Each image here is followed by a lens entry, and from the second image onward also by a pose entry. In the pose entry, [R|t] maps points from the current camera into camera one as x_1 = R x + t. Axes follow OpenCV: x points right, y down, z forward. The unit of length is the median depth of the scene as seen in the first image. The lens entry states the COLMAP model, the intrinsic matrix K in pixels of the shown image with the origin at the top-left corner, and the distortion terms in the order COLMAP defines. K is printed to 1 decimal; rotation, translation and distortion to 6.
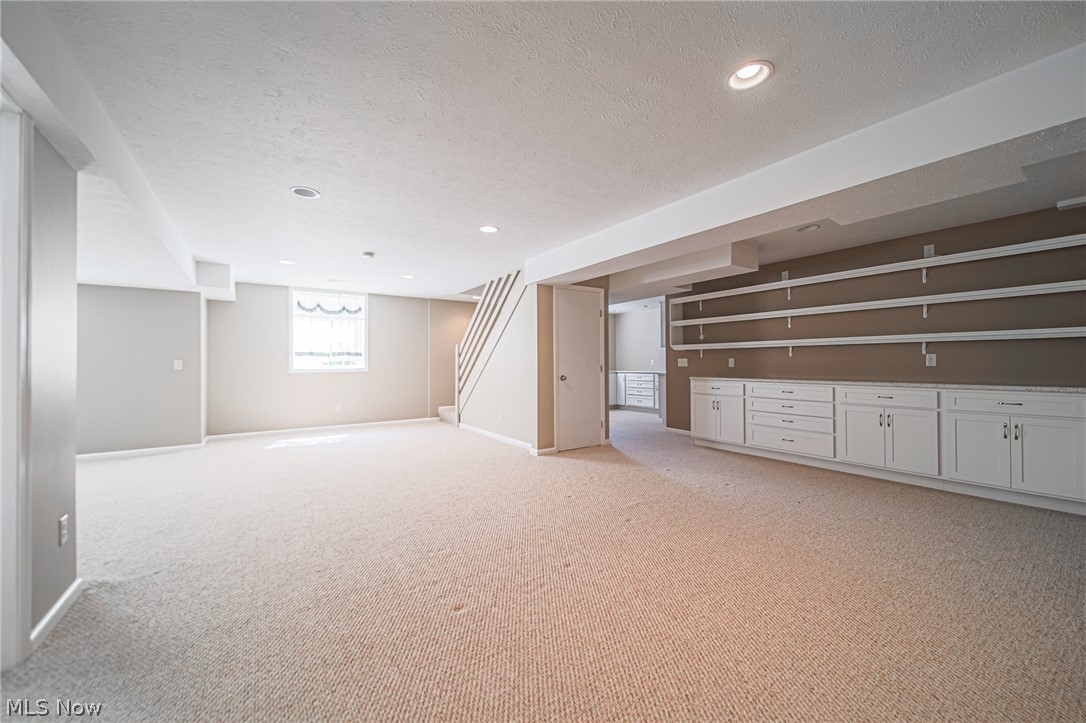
lens RADIAL K [[406.9, 0, 542.3], [0, 406.9, 362.5], [0, 0, 1]] dist [-0.001001, -0.000067]
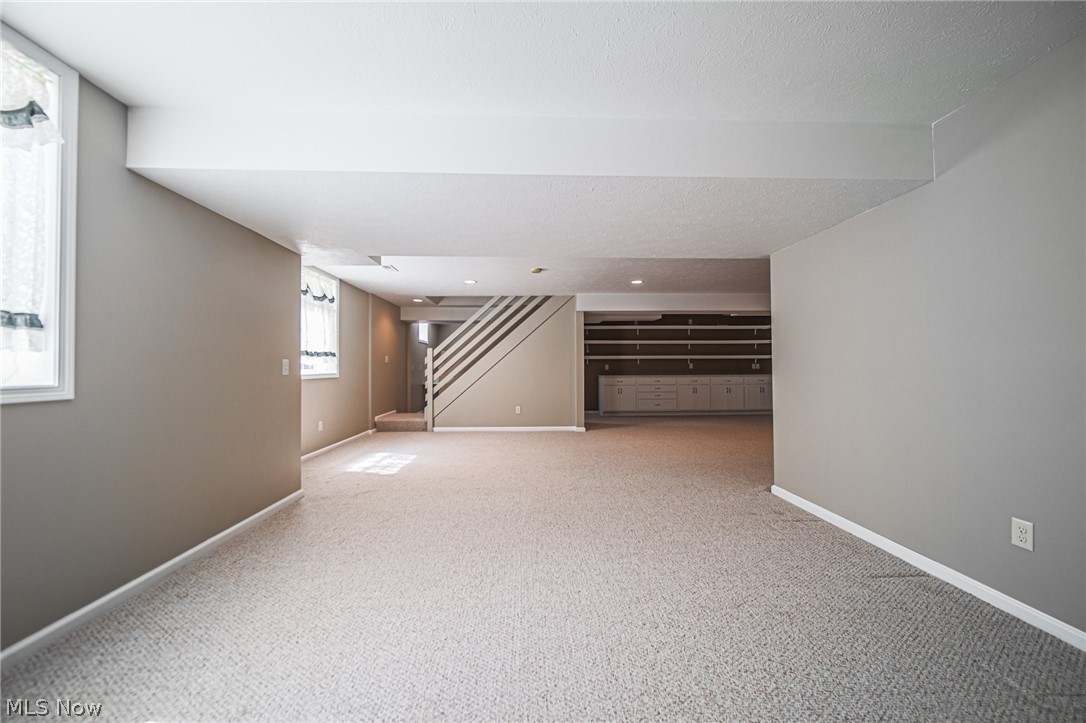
lens RADIAL K [[406.9, 0, 541.8], [0, 406.9, 362.8], [0, 0, 1]] dist [-0.001001, -0.000067]
pose [[0.534068, 0.012663, 0.845347, -1.178106], [-0.000754, 0.999895, -0.014502, 0.007220], [-0.845441, 0.007107, 0.534021, 0.312982]]
